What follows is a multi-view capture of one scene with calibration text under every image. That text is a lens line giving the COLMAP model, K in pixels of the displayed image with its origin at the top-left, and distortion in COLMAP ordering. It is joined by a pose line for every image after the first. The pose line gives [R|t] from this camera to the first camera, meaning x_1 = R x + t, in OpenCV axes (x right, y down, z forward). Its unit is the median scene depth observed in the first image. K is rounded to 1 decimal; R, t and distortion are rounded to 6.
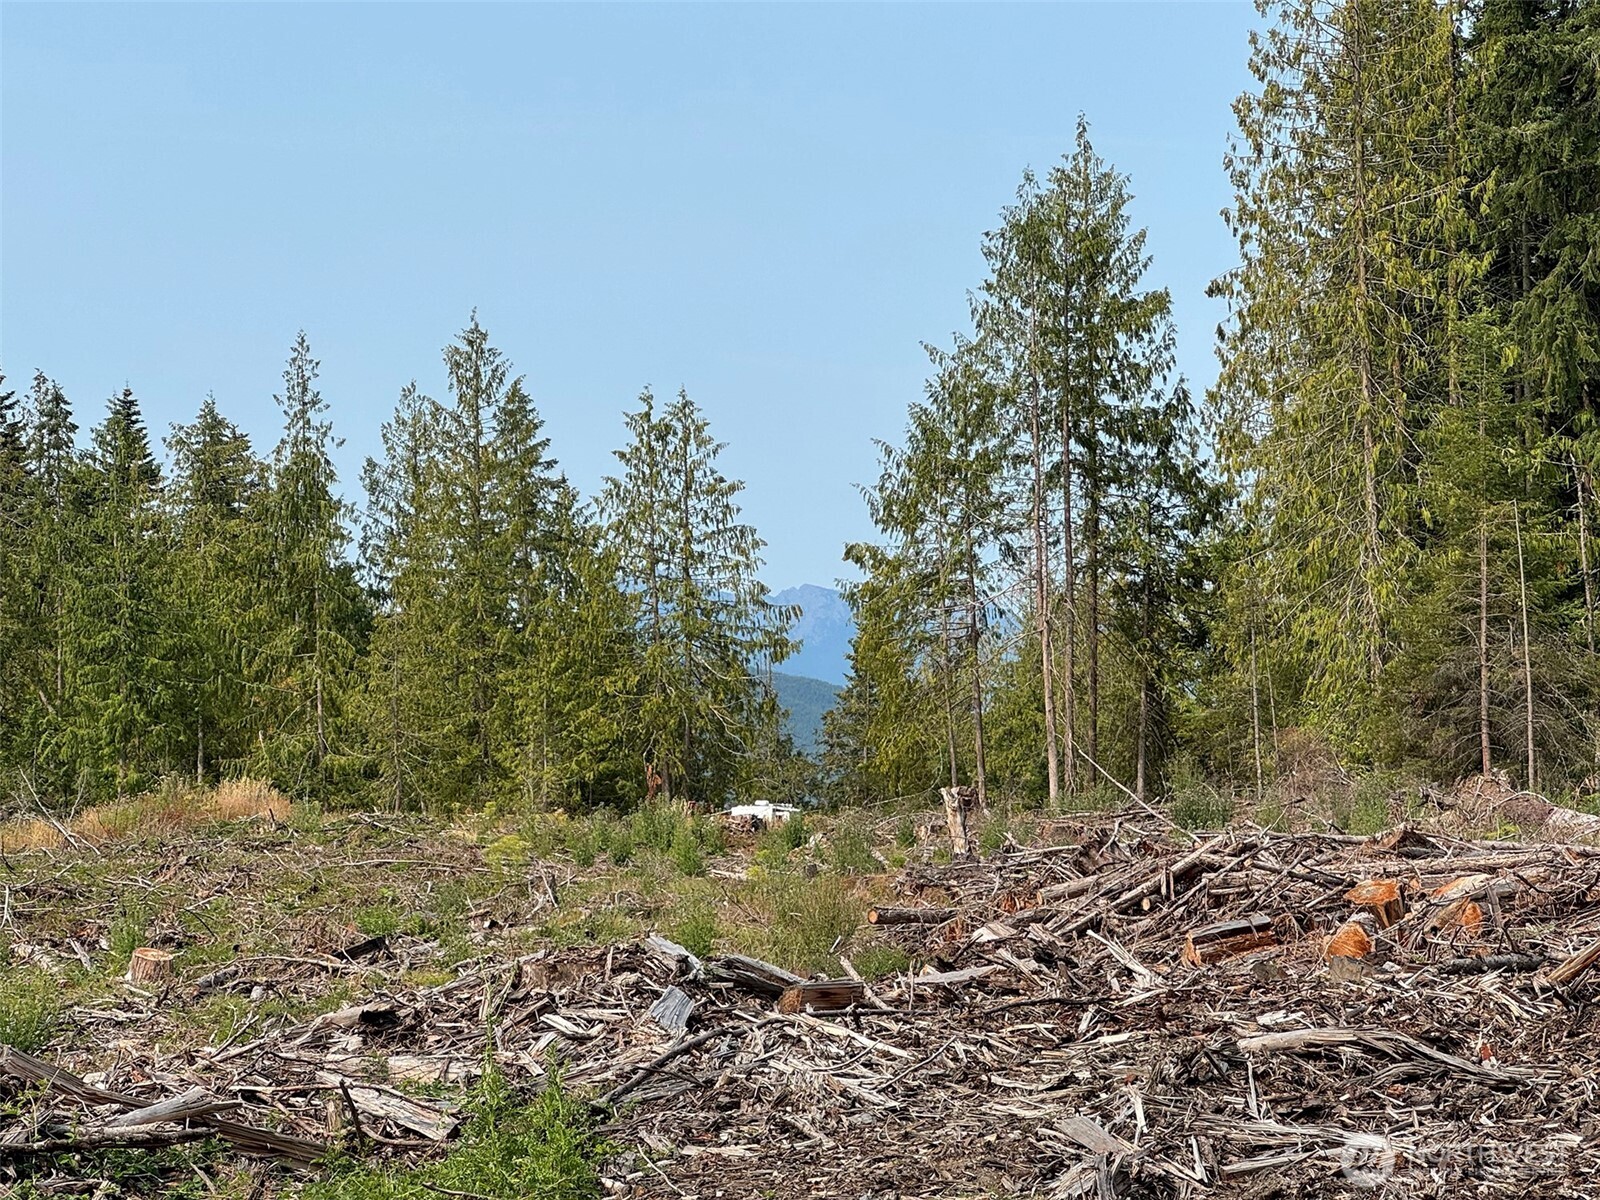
lens RADIAL K [[4105.4, 0, 877.3], [0, 4105.4, 581.9], [0, 0, 1]] dist [0.269937, 0.000000]
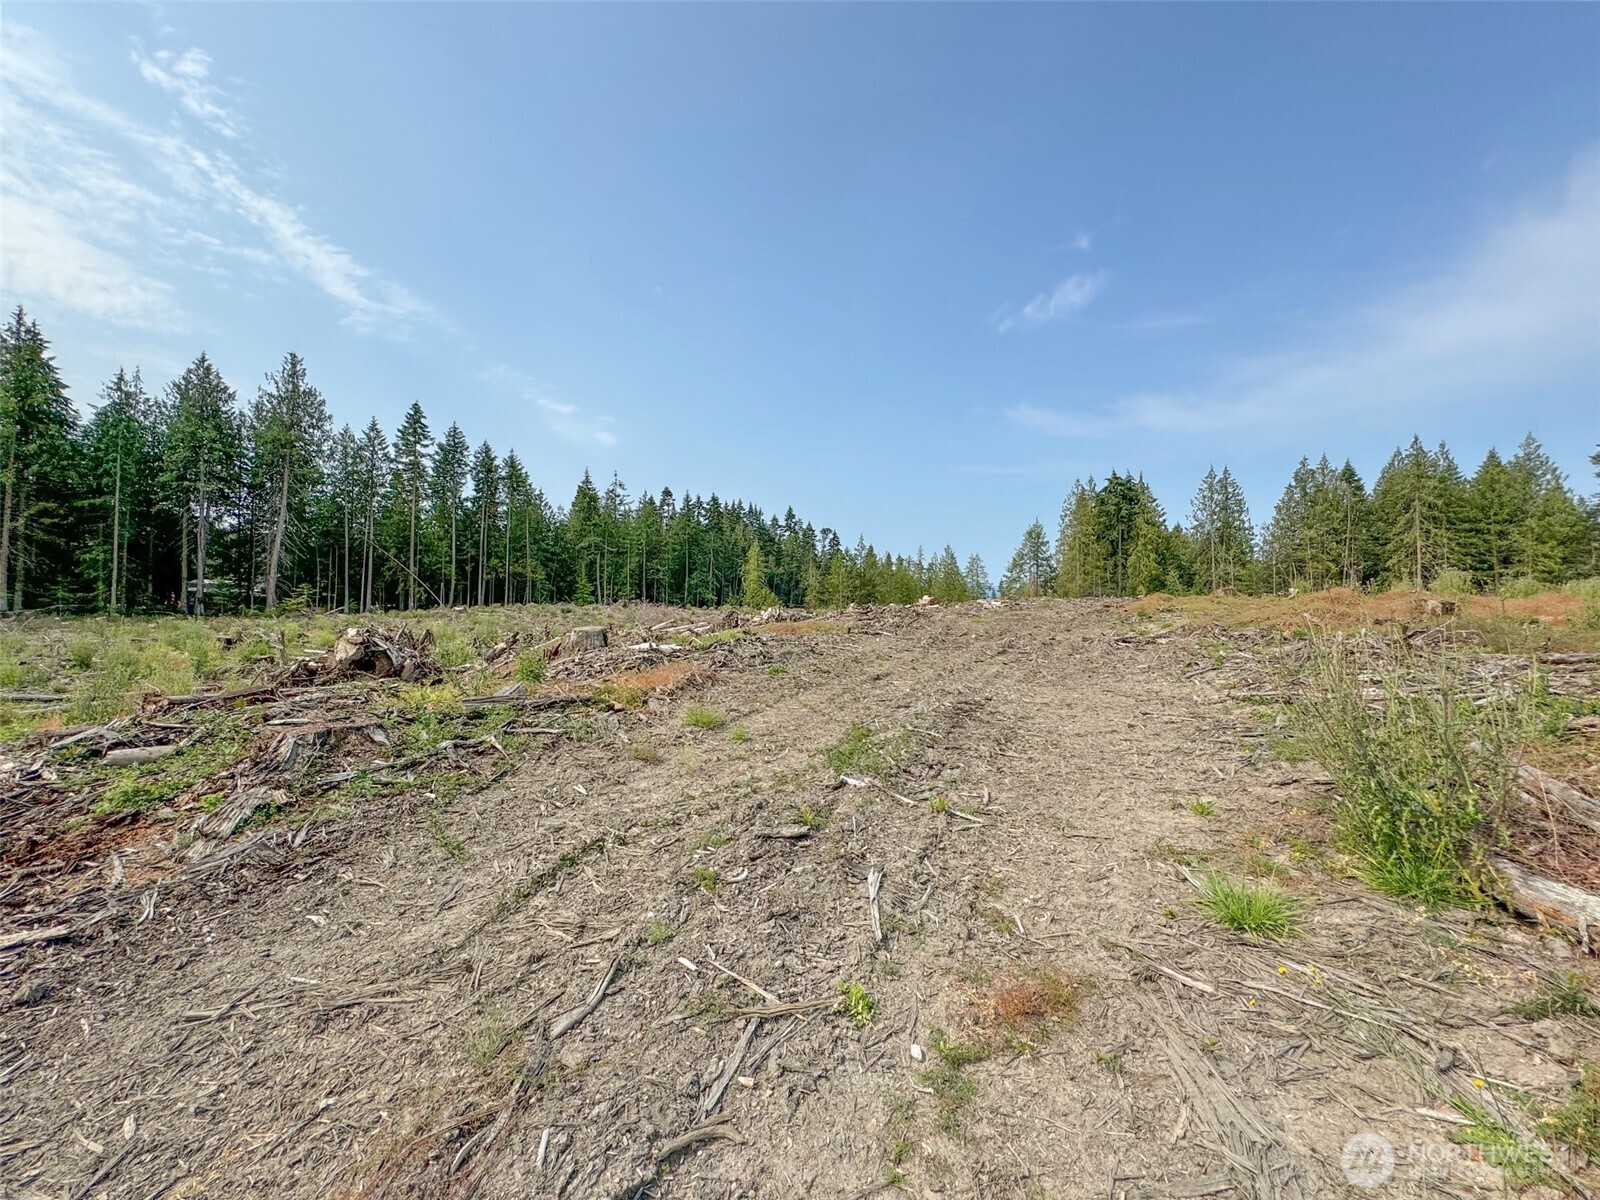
lens RADIAL K [[637.2, 0, 825.3], [0, 637.2, 589.3], [0, 0, 1]] dist [0.008079, -0.000907]
pose [[0.966789, 0.015058, -0.255133, -0.023024], [-0.011779, 0.999827, 0.014378, 0.004167], [0.255305, -0.010895, 0.966799, -0.189498]]
